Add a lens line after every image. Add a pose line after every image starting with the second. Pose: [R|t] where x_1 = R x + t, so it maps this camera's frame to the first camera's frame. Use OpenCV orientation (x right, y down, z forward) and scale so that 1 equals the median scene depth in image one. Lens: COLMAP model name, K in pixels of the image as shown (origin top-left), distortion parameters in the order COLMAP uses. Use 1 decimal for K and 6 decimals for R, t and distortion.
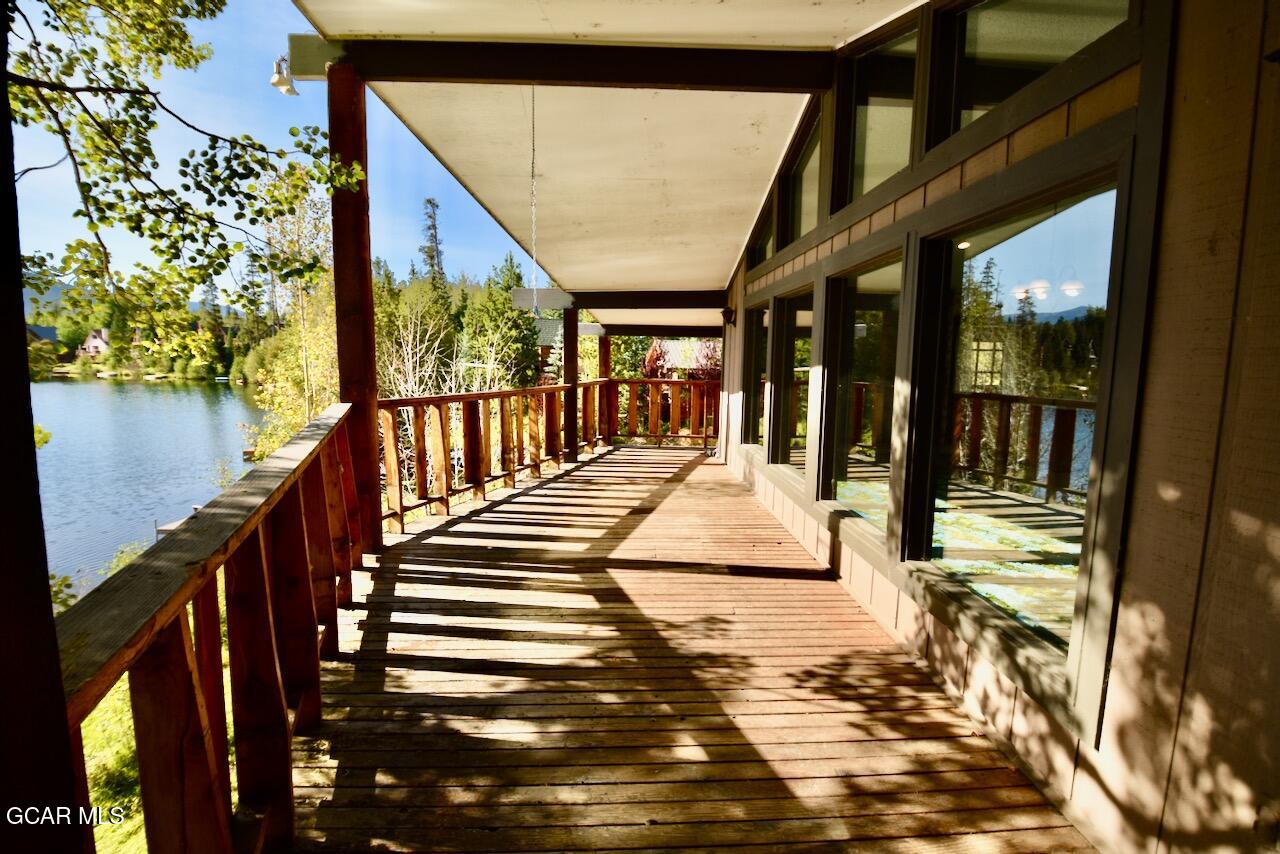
lens RADIAL K [[571.2, 0, 640.0], [0, 571.2, 427.0], [0, 0, 1]] dist [0.003967, -0.020419]
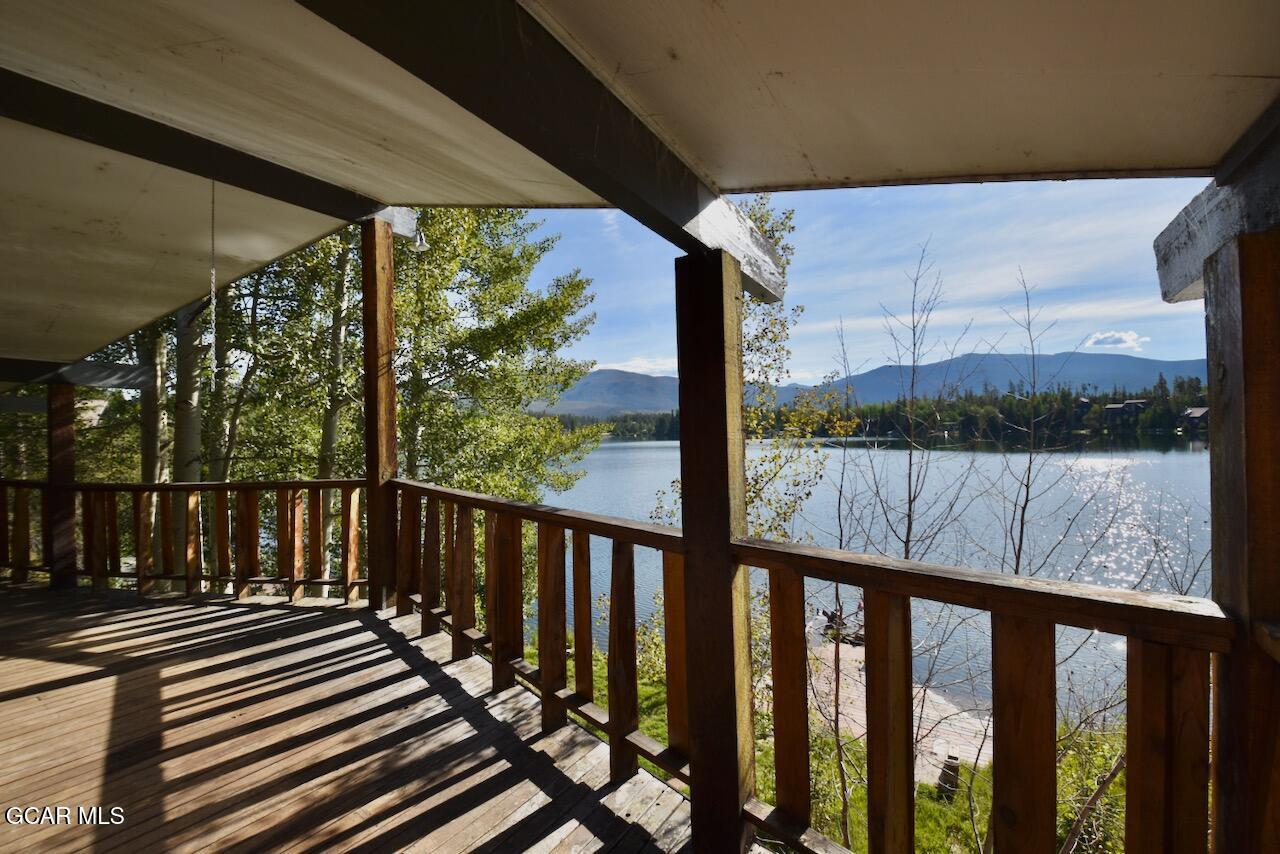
lens RADIAL K [[571.2, 0, 640.0], [0, 571.2, 427.0], [0, 0, 1]] dist [0.003967, -0.020419]
pose [[-0.552718, -0.004115, -0.833358, 0.202105], [-0.070036, 0.996680, 0.041529, -0.230175], [0.830420, 0.081319, -0.551171, 1.965647]]
